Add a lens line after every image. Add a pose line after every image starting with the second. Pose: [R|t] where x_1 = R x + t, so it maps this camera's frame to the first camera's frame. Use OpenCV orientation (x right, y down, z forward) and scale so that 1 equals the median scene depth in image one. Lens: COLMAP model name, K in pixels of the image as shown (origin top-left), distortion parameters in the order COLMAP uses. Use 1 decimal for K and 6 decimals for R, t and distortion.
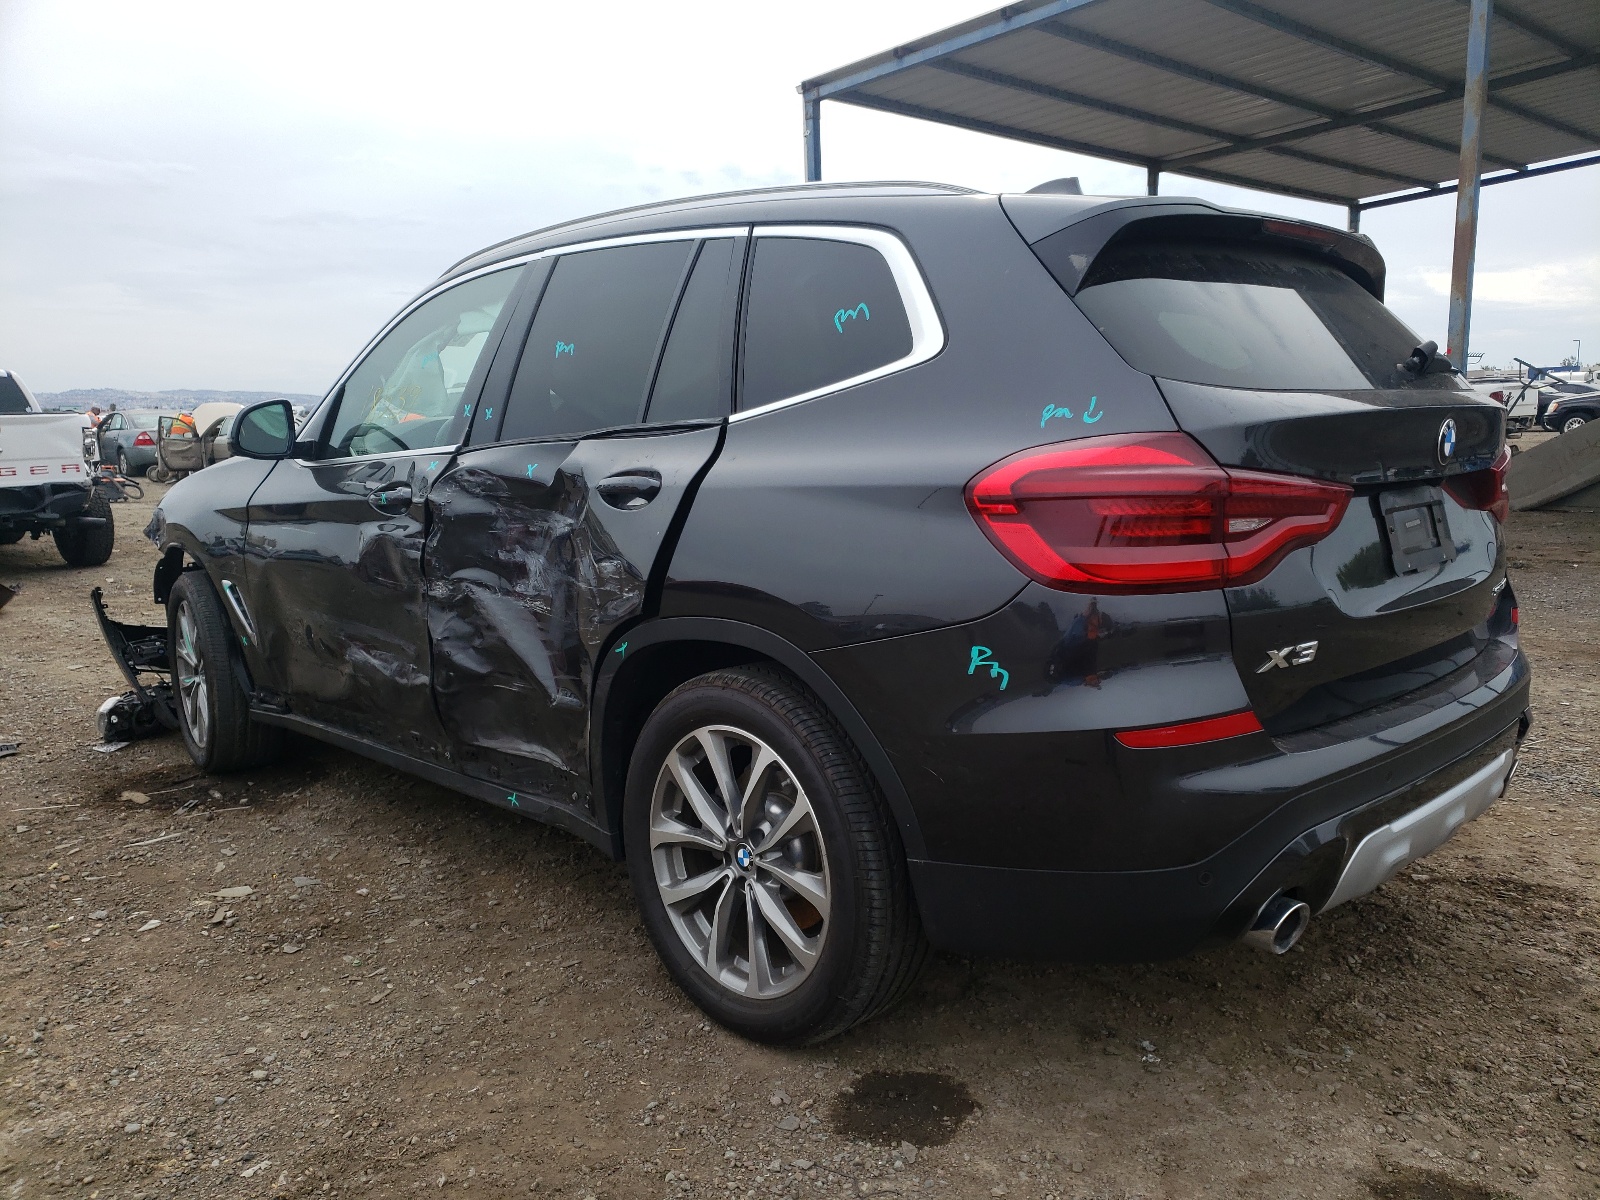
lens RADIAL K [[1217.2, 0, 800.0], [0, 1217.2, 600.0], [0, 0, 1]] dist [-0.048887, -0.002285]
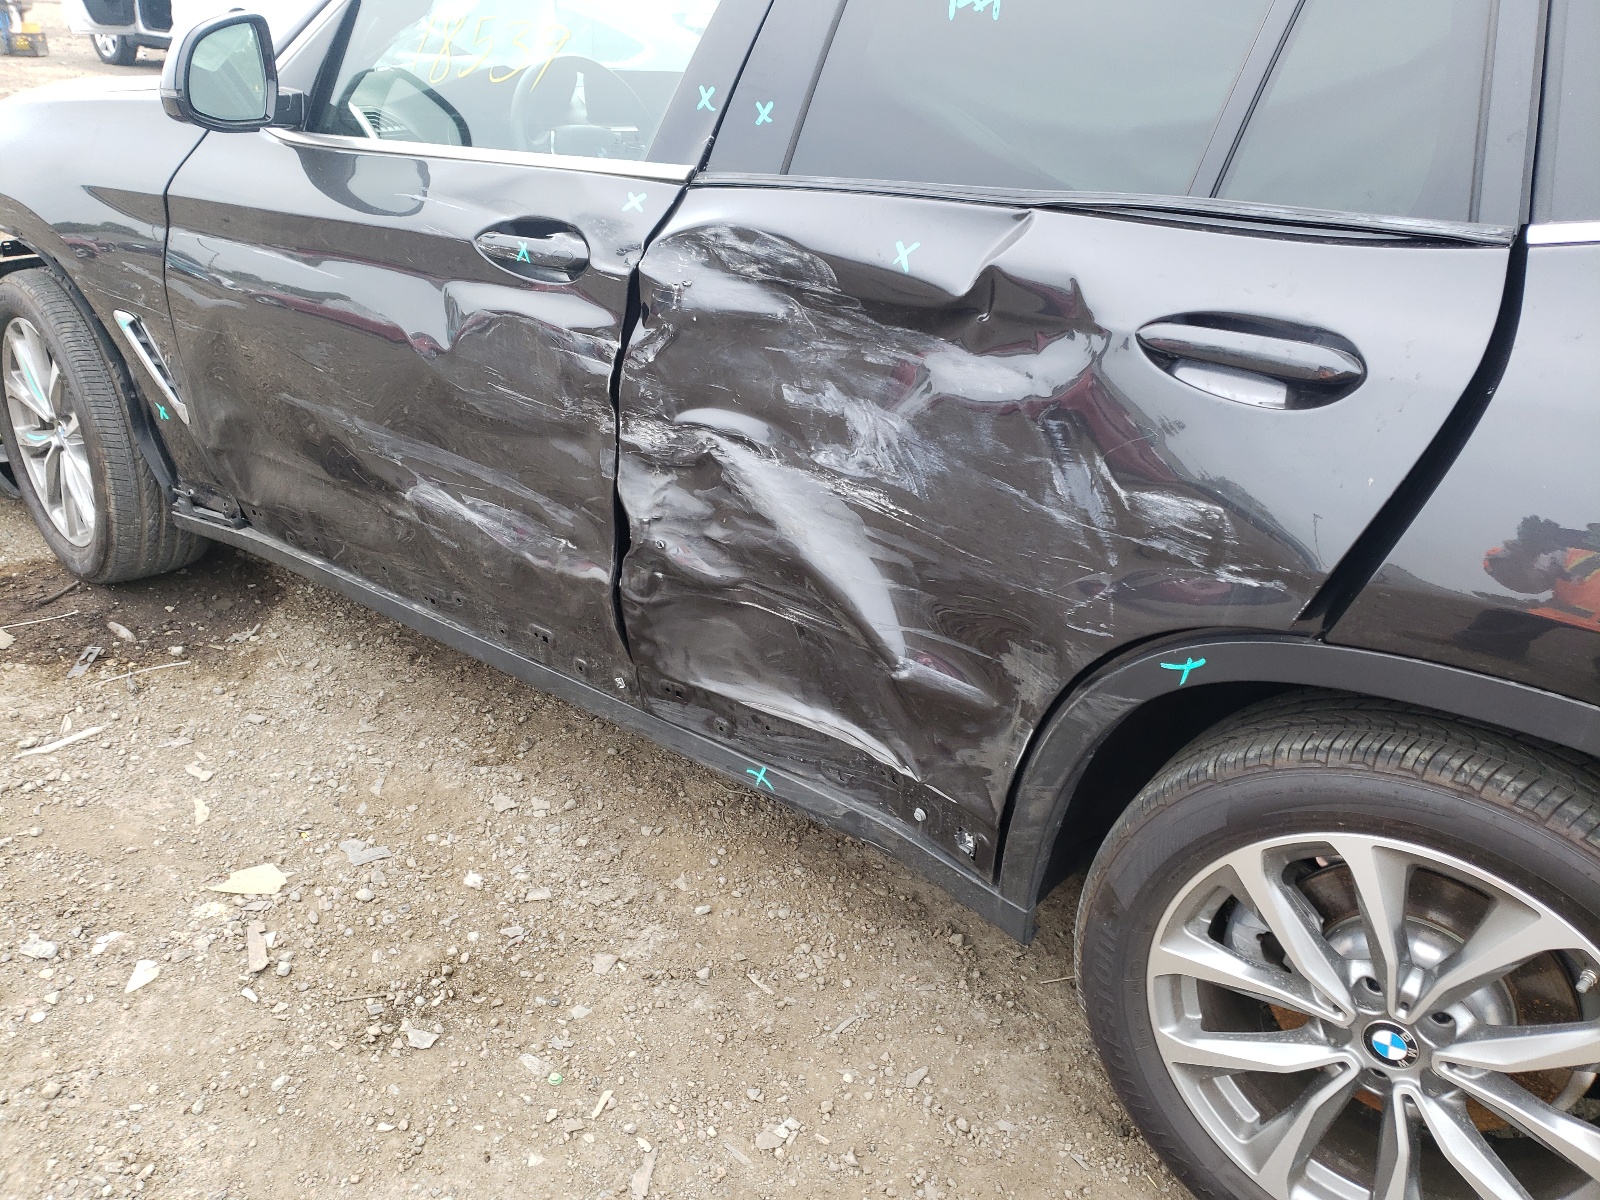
lens RADIAL K [[1202.6, 0, 751.8], [0, 1202.6, 603.2], [0, 0, 1]] dist [0.085109, -0.171853]
pose [[0.987247, 0.018965, 0.158060, -0.344363], [-0.066195, 0.951878, 0.299244, -0.108946], [-0.144779, -0.305890, 0.940994, 0.443208]]
